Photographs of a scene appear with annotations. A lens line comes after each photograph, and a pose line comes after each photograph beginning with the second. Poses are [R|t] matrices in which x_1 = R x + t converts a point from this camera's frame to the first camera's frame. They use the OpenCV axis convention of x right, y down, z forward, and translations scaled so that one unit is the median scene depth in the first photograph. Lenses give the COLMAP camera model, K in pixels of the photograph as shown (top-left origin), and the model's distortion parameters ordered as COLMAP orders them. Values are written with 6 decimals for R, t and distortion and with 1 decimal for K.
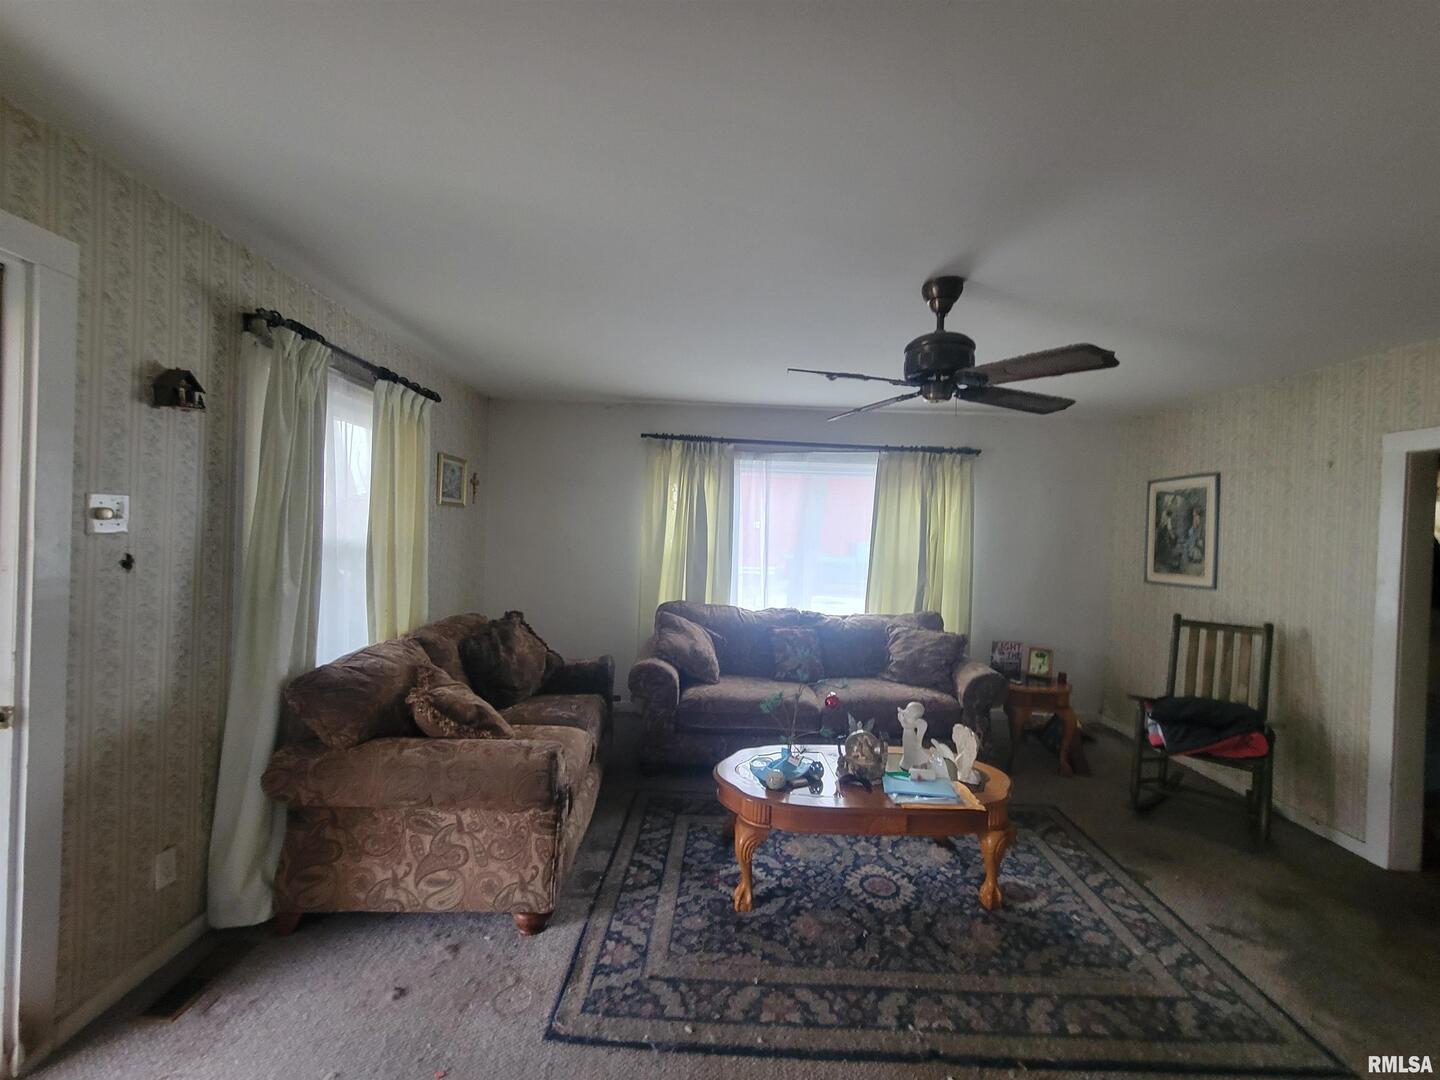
lens RADIAL K [[574.1, 0, 735.7], [0, 574.1, 543.9], [0, 0, 1]] dist [0.003363, 0.000062]
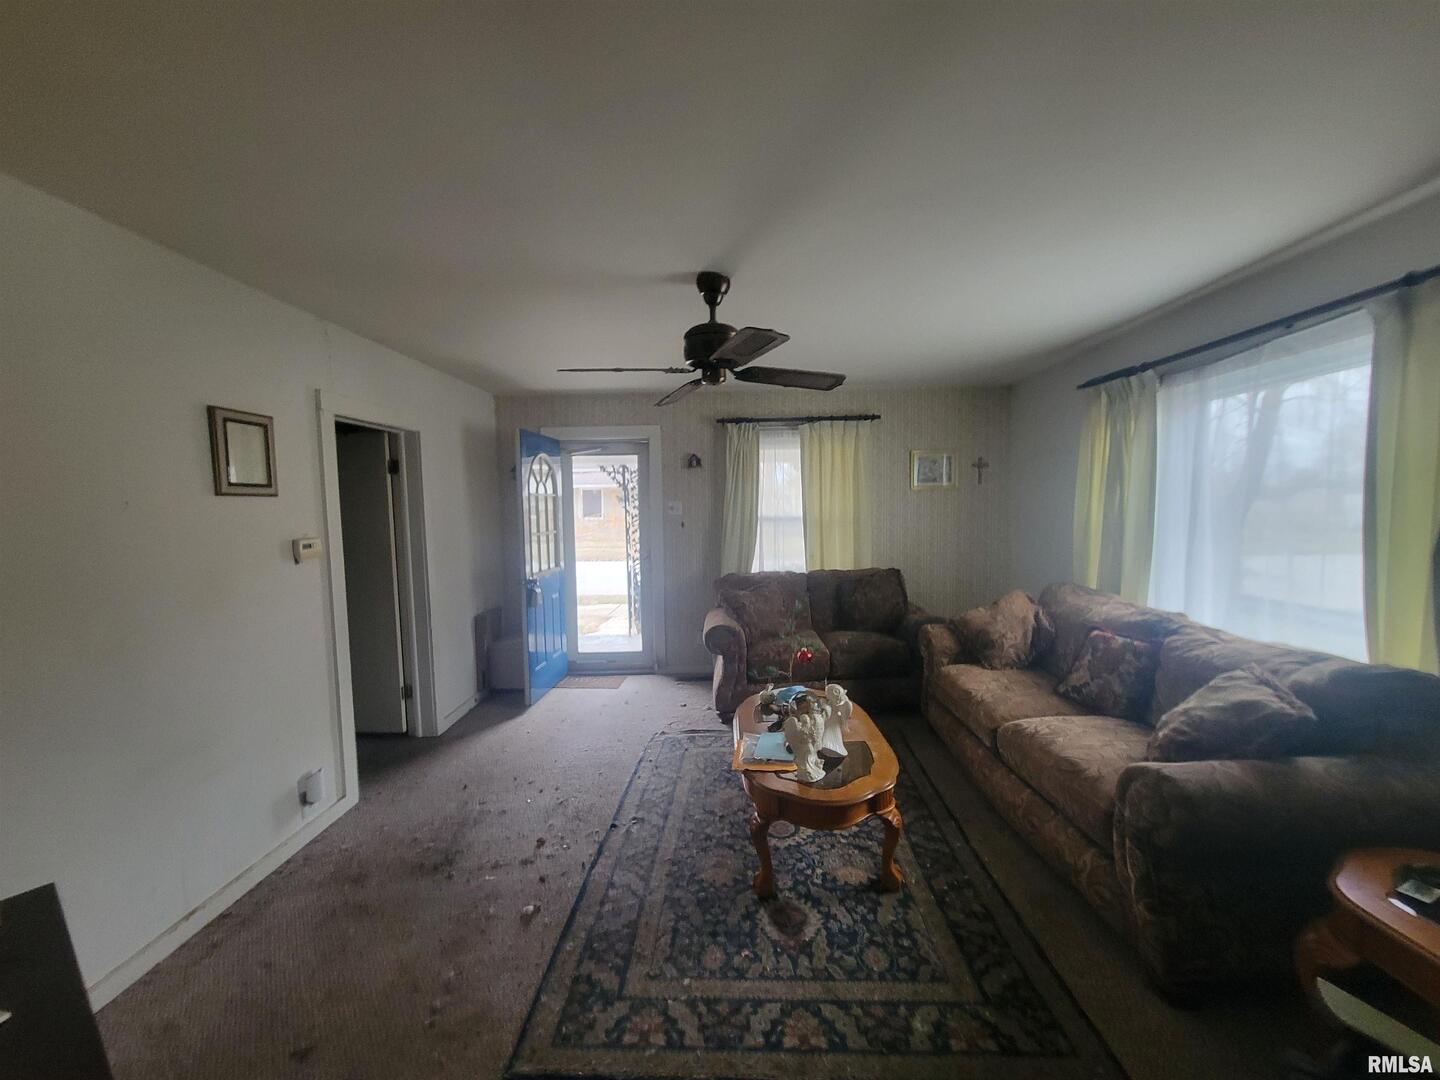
lens RADIAL K [[574.1, 0, 735.7], [0, 574.1, 543.9], [0, 0, 1]] dist [0.003363, 0.000062]
pose [[-0.016457, 0.030623, -0.999396, 1.416846], [0.001603, 0.999530, 0.030601, 0.031744], [0.999863, -0.001098, -0.016499, 1.008034]]
